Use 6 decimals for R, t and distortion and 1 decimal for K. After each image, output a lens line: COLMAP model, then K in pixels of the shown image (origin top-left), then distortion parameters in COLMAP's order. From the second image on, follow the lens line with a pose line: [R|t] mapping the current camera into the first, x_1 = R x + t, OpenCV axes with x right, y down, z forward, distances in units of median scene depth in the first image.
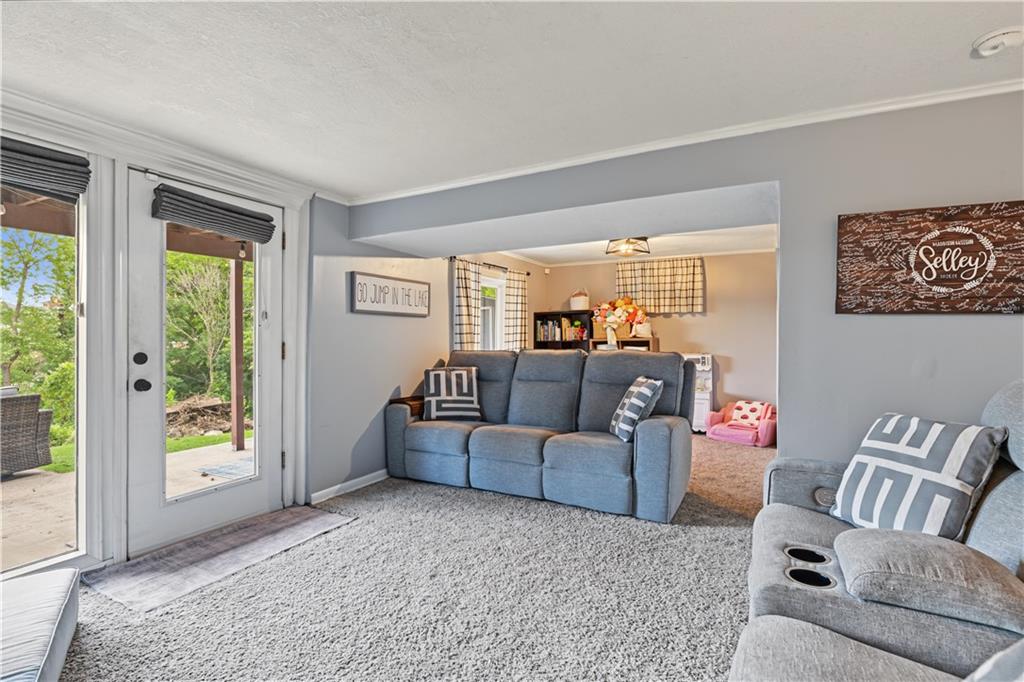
lens RADIAL K [[496.5, 0, 513.7], [0, 496.5, 335.9], [0, 0, 1]] dist [-0.002424, -0.000182]
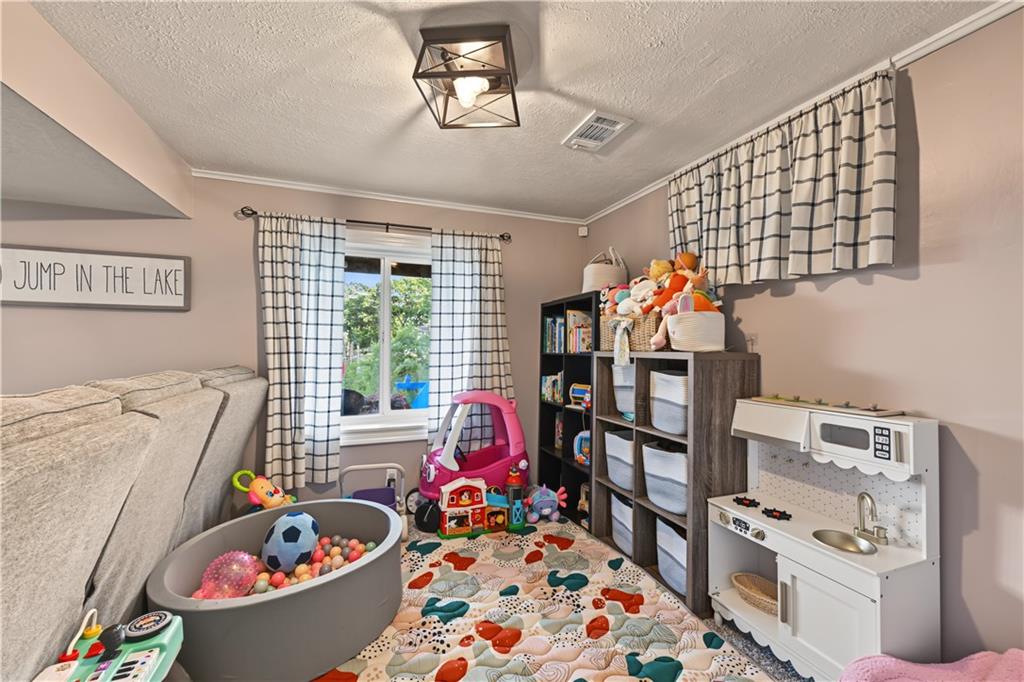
lens RADIAL K [[409.1, 0, 506.9], [0, 409.1, 339.9], [0, 0, 1]] dist [0.000544, 0.000547]
pose [[0.749874, 0.004072, -0.661569, 0.361436], [-0.009288, 0.999947, -0.004372, -0.002271], [0.661516, 0.009423, 0.749872, 0.669873]]
